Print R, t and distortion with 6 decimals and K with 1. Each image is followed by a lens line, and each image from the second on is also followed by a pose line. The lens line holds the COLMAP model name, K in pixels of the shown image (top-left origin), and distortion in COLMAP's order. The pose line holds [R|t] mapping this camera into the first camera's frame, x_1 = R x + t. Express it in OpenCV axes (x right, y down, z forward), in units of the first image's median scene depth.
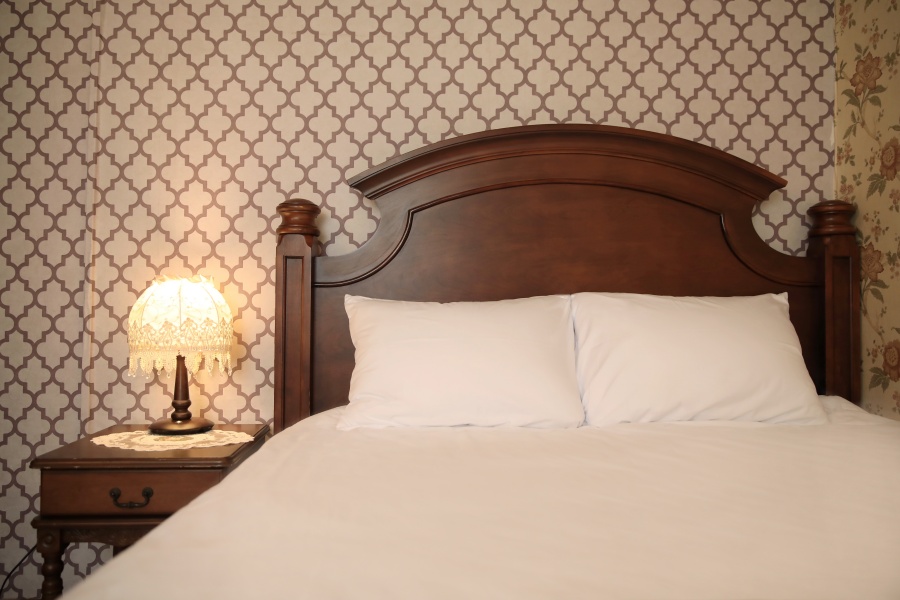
lens RADIAL K [[718.0, 0, 445.4], [0, 718.0, 303.1], [0, 0, 1]] dist [0.018455, 0.005019]
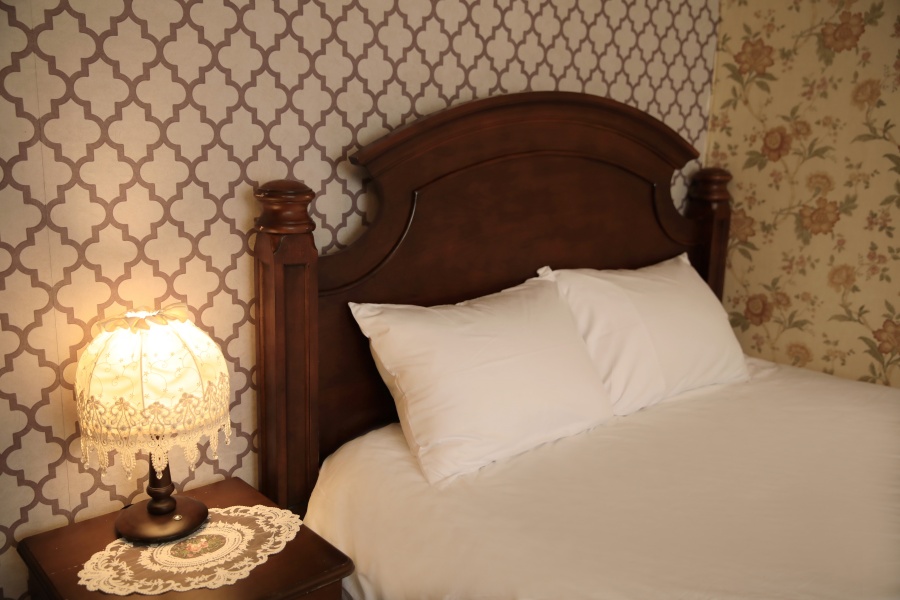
lens RADIAL K [[826.6, 0, 456.6], [0, 826.6, 306.0], [0, 0, 1]] dist [0.017809, 0.000000]
pose [[0.771275, -0.124906, 0.624126, -0.593449], [-0.033796, 0.971137, 0.236118, -0.219531], [-0.635604, -0.203205, 0.744792, 0.247831]]
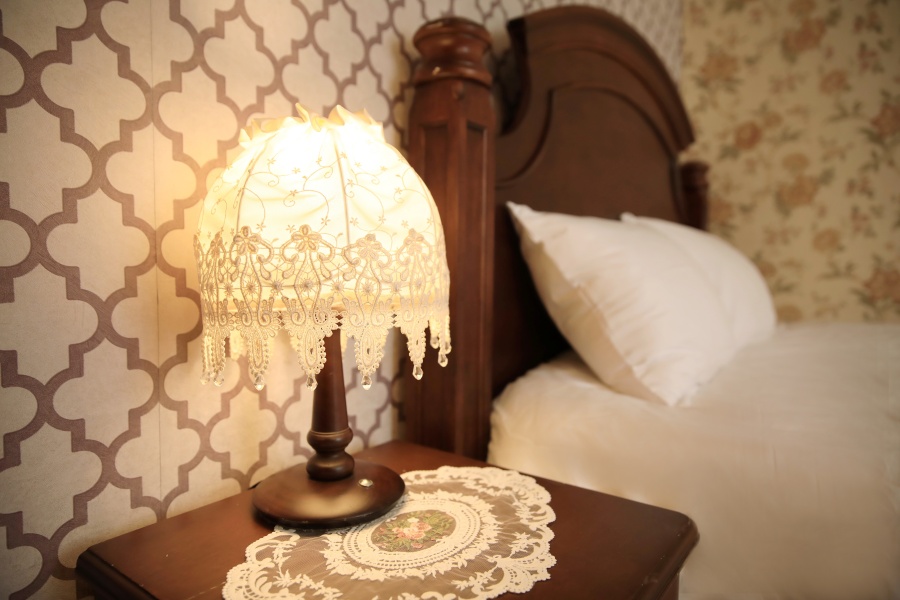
lens RADIAL K [[566.1, 0, 430.7], [0, 566.1, 296.6], [0, 0, 1]] dist [-0.011791, -0.003408]
pose [[0.613511, -0.048021, 0.788225, -0.554330], [-0.009244, 0.997644, 0.067974, 0.035629], [-0.789632, -0.048989, 0.611622, 0.729817]]
